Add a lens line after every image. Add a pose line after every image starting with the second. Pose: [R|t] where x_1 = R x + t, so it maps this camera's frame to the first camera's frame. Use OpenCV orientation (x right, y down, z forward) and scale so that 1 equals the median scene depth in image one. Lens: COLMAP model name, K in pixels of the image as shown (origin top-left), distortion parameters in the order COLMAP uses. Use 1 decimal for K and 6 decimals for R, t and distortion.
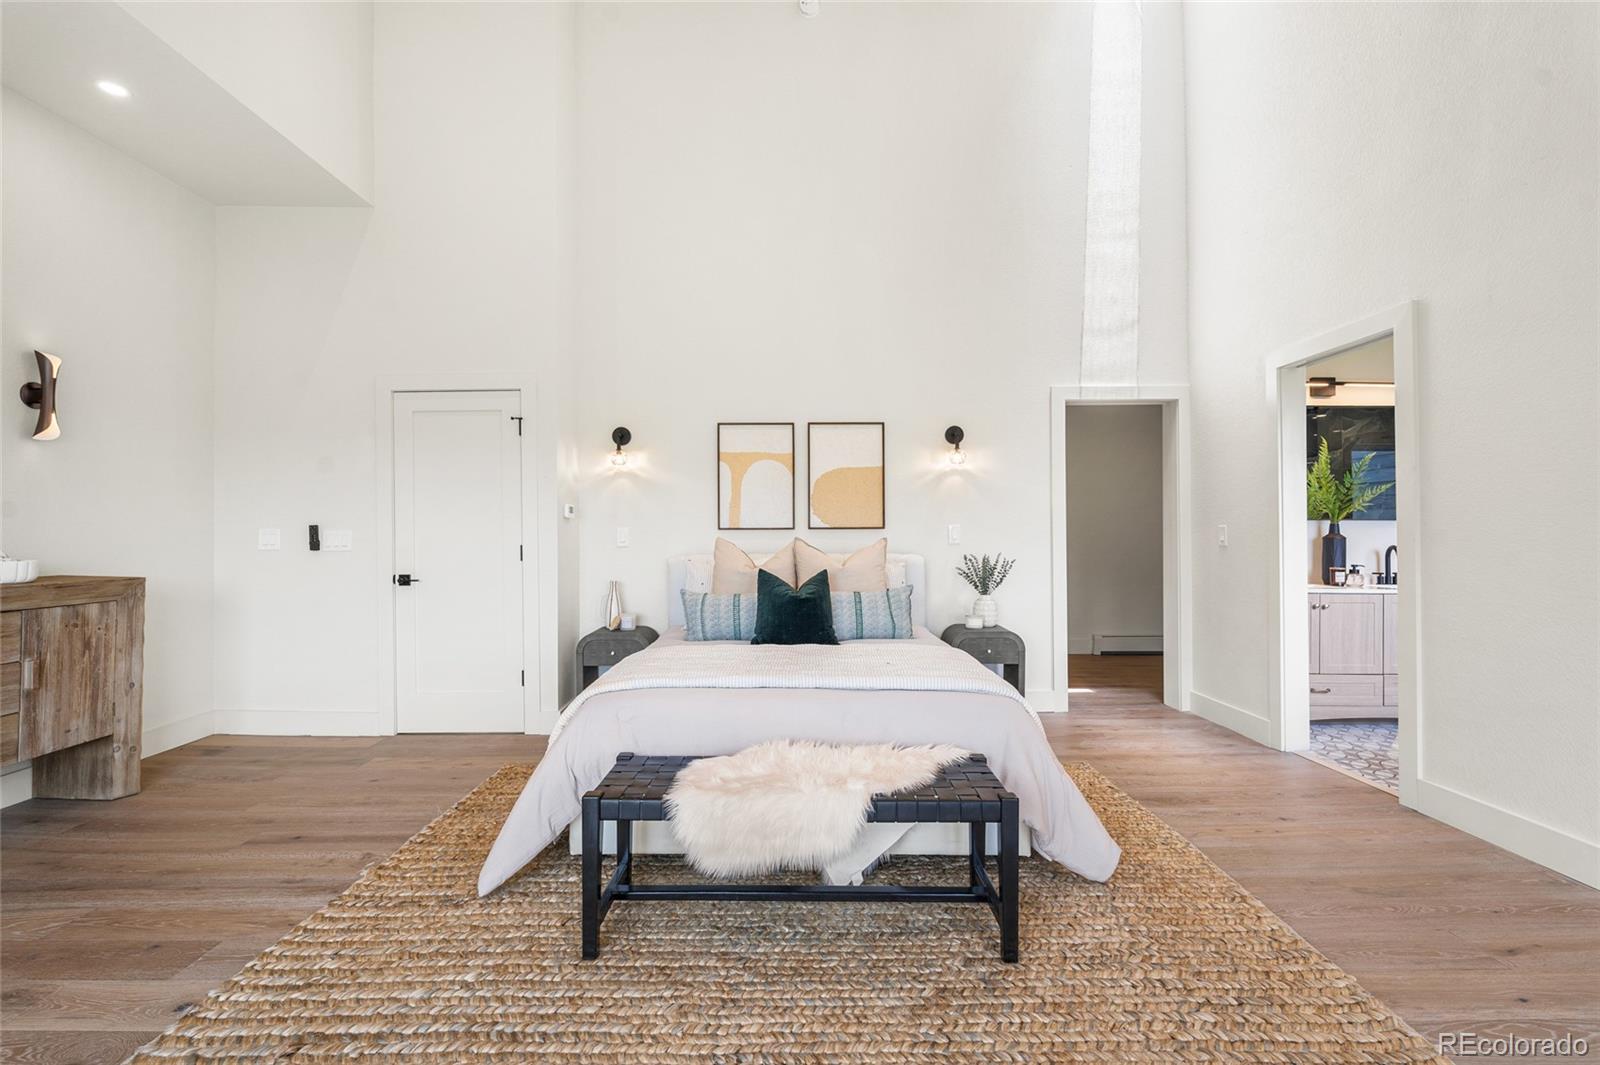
lens RADIAL K [[711.5, 0, 799.2], [0, 711.5, 530.9], [0, 0, 1]] dist [-0.009694, 0.001289]
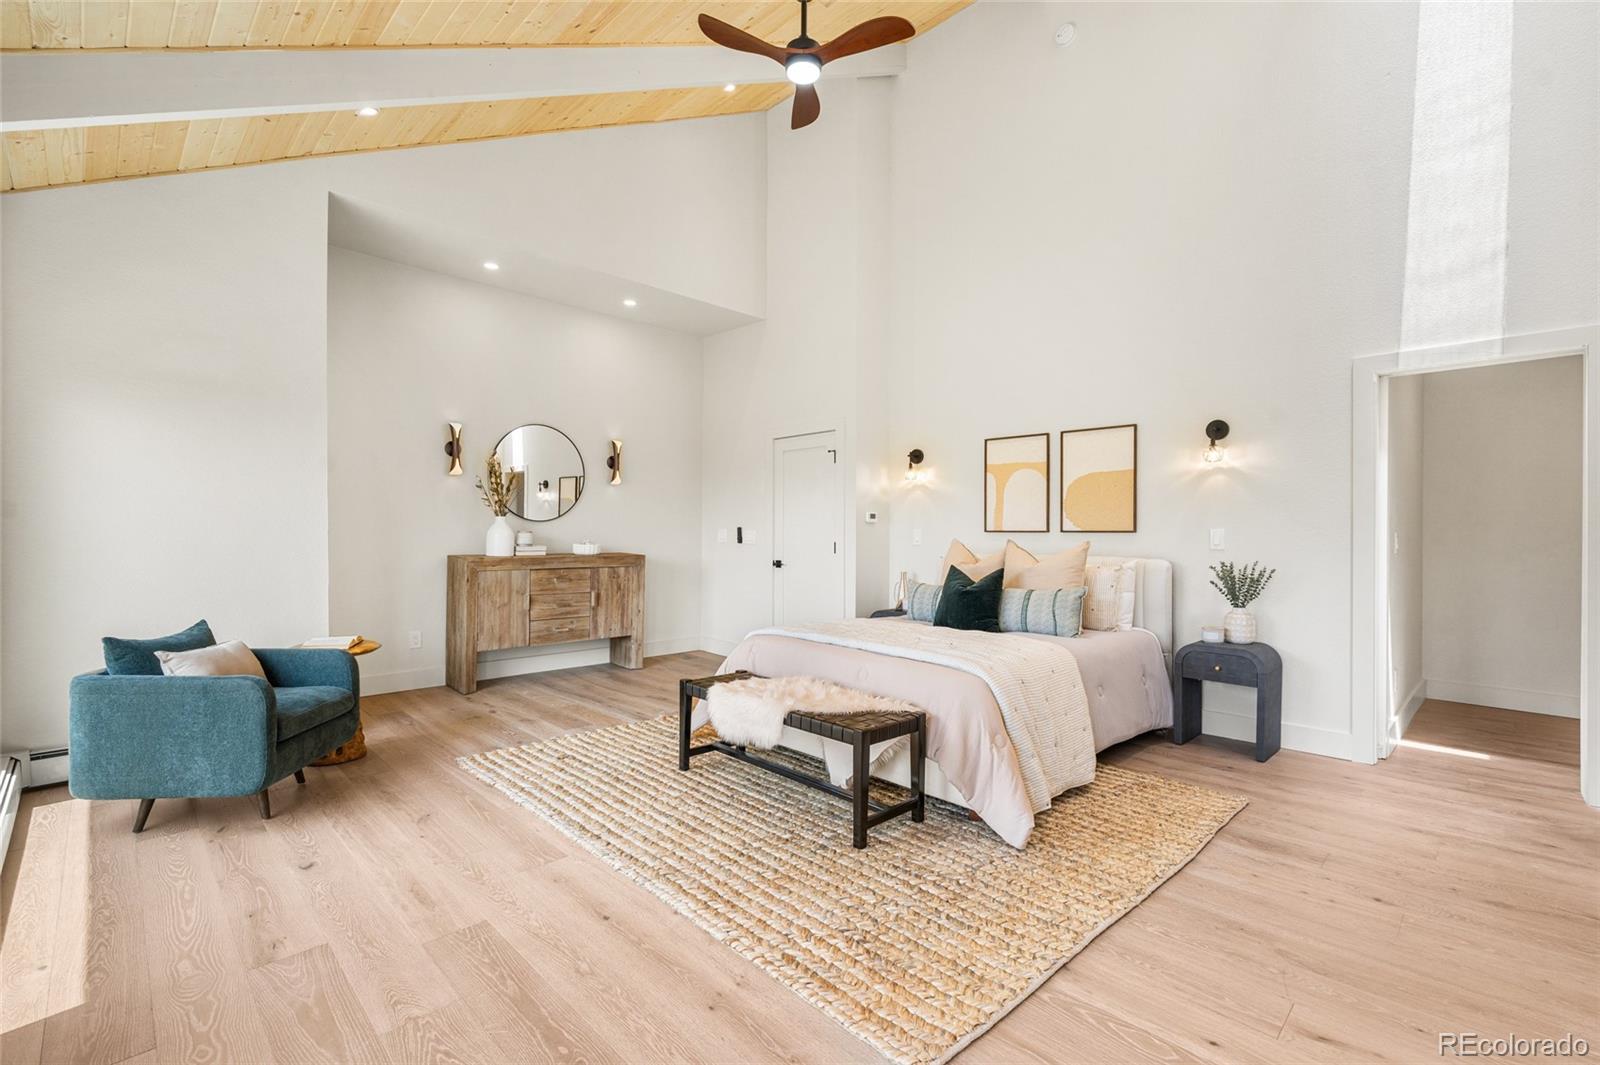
lens RADIAL K [[711.5, 0, 793.1], [0, 711.5, 532.3], [0, 0, 1]] dist [-0.009694, 0.001289]
pose [[0.691884, 0.007996, -0.721964, 0.627617], [-0.008032, 0.999962, 0.003379, -0.003649], [0.721964, 0.003461, 0.691922, -0.023617]]
